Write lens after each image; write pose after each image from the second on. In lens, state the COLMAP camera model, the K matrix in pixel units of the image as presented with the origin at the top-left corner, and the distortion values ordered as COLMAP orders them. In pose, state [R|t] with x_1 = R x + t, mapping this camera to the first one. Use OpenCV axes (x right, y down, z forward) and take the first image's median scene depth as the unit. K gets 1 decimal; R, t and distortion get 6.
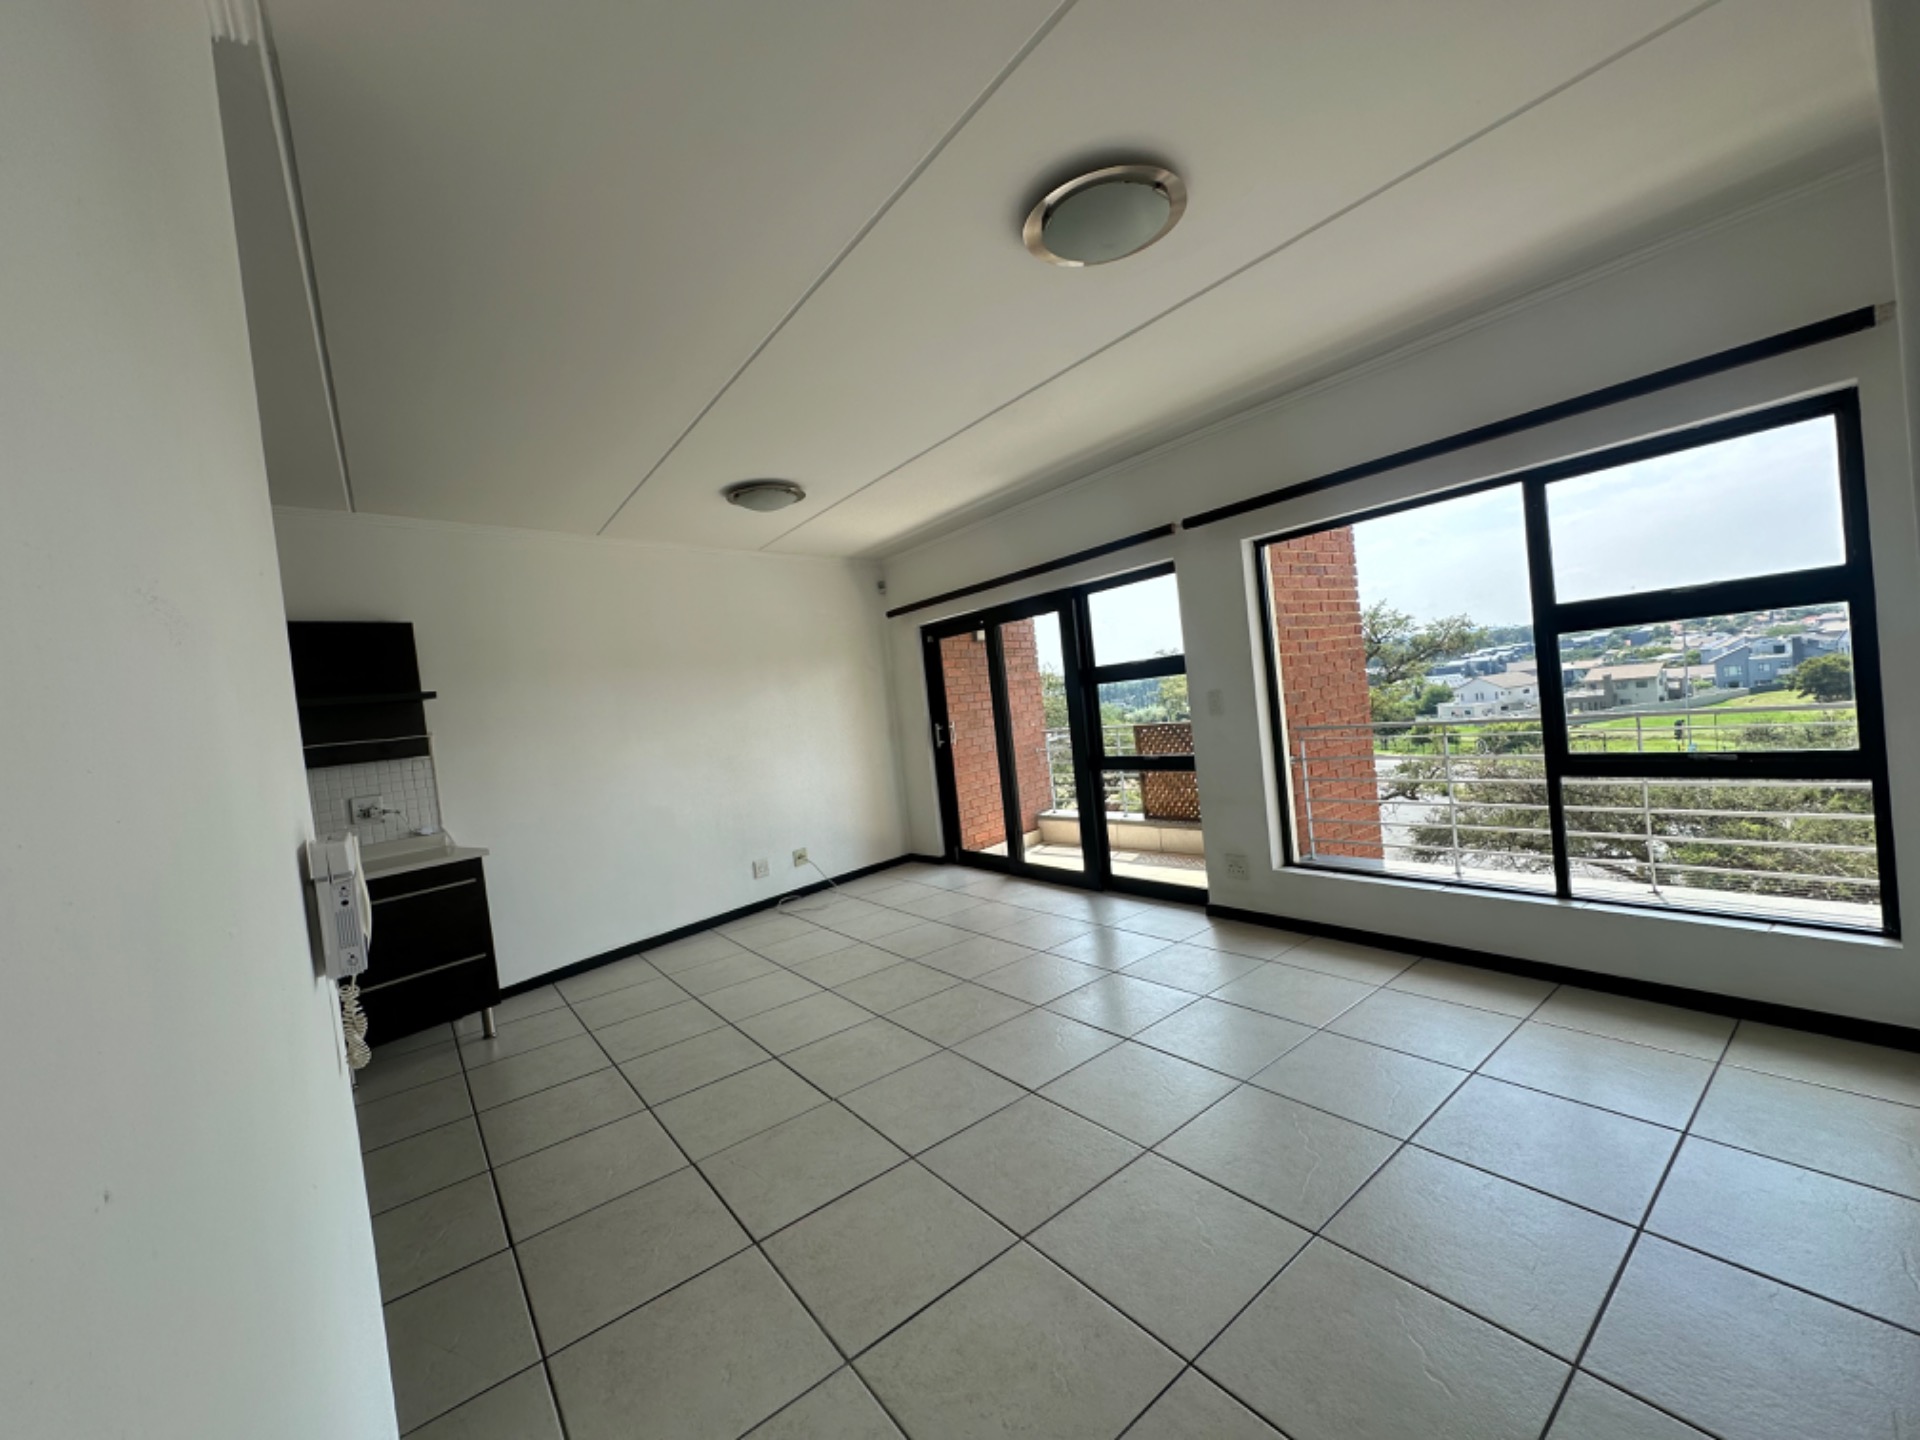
lens RADIAL K [[764.5, 0, 948.2], [0, 764.5, 718.9], [0, 0, 1]] dist [-0.000202, 0.000187]
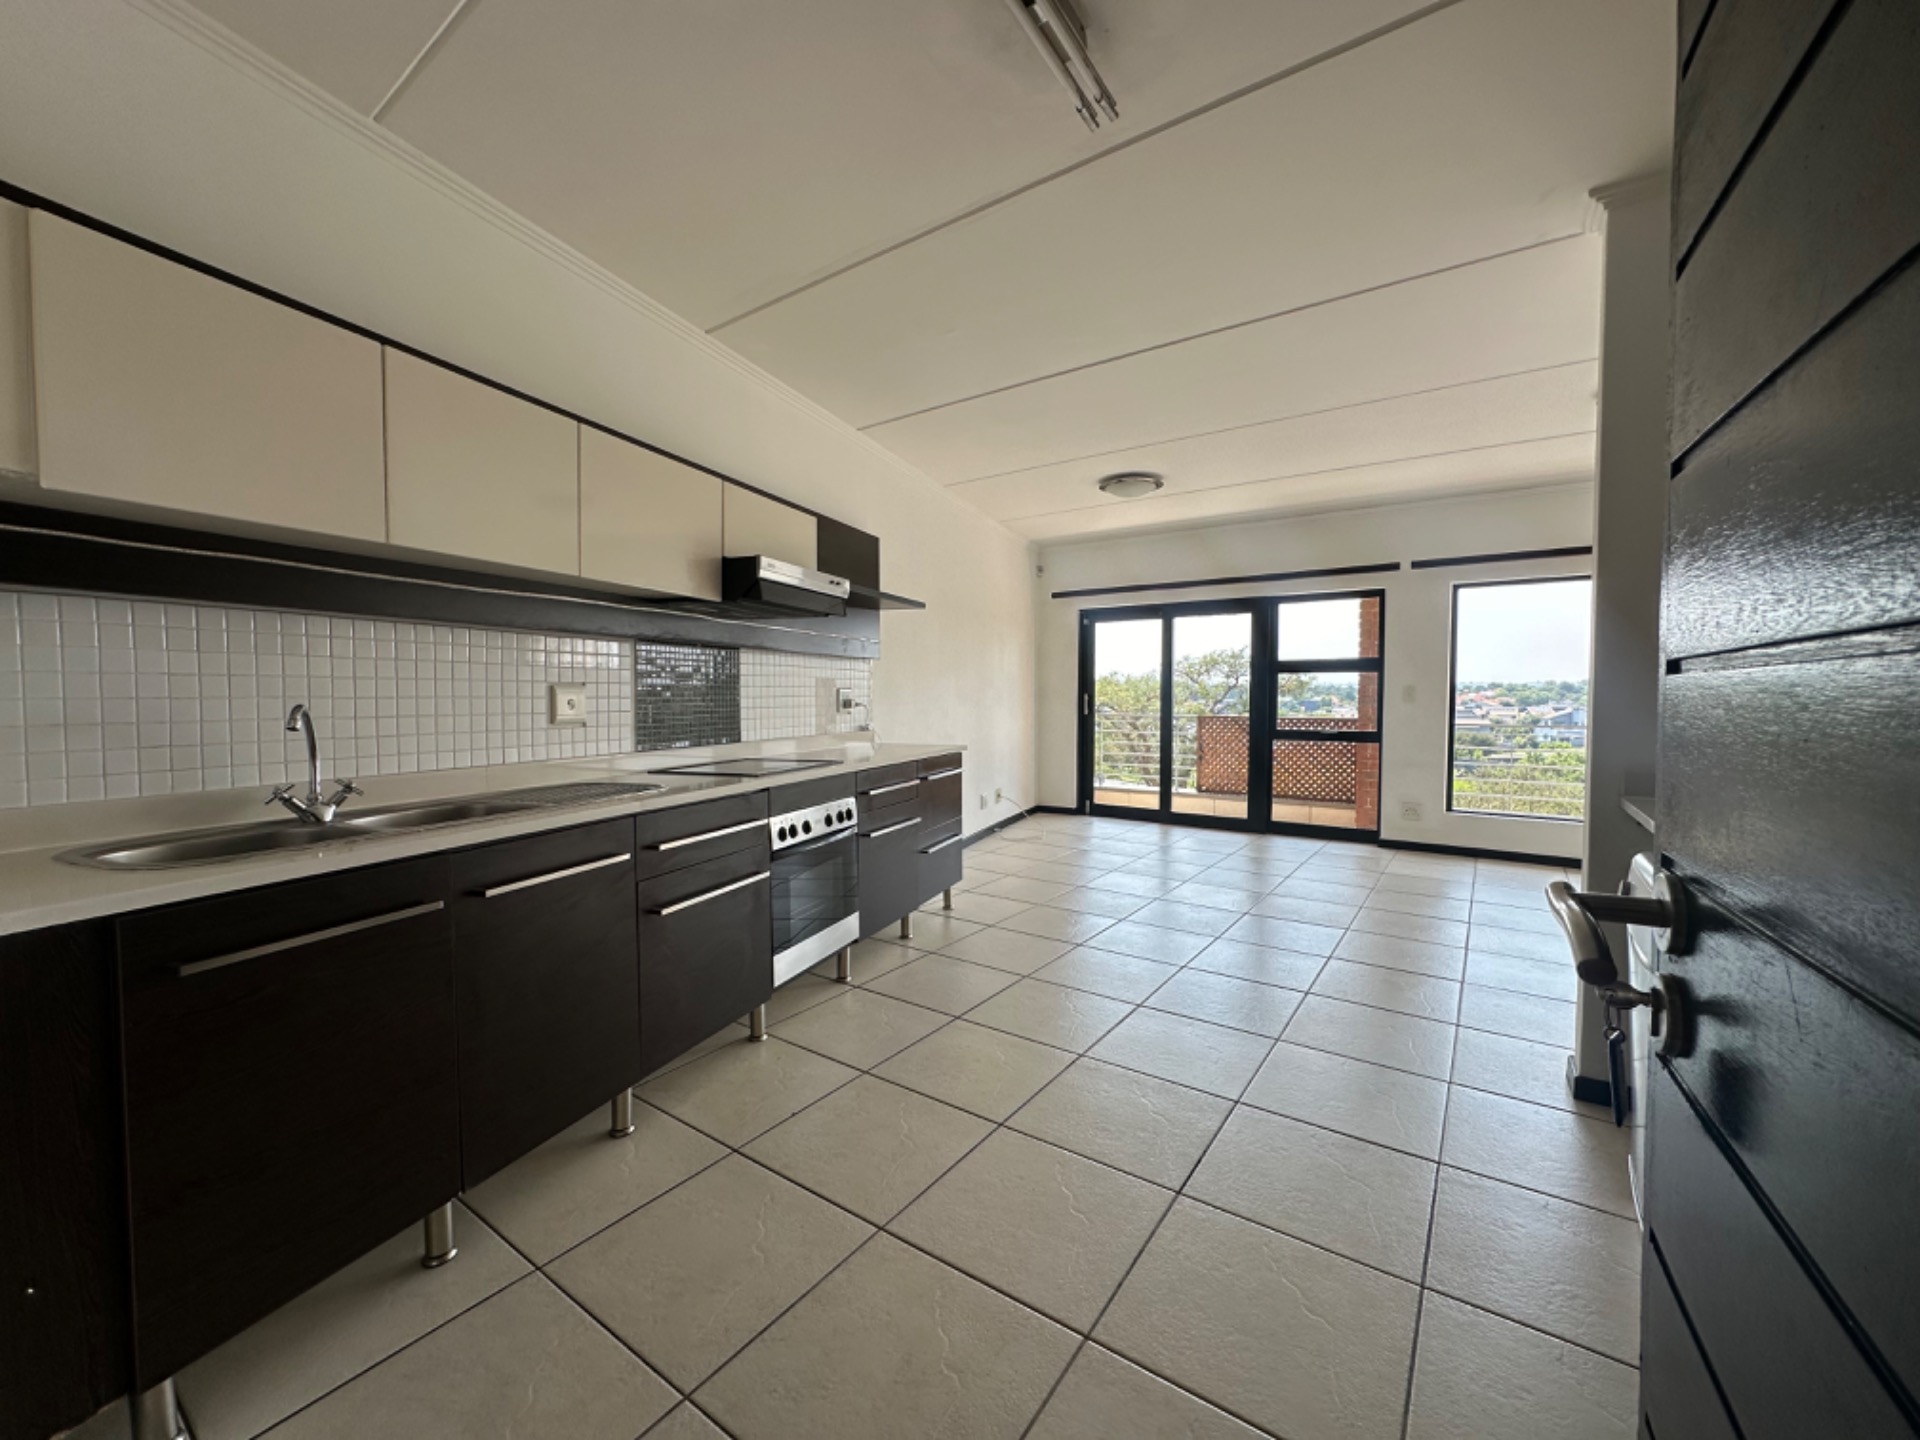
lens RADIAL K [[764.5, 0, 961.3], [0, 764.5, 722.8], [0, 0, 1]] dist [-0.000202, 0.000187]
pose [[0.941318, 0.102476, 0.321588, -0.694566], [-0.101242, 0.994648, -0.020607, 0.114379], [-0.321979, -0.013161, 0.946655, -0.052815]]
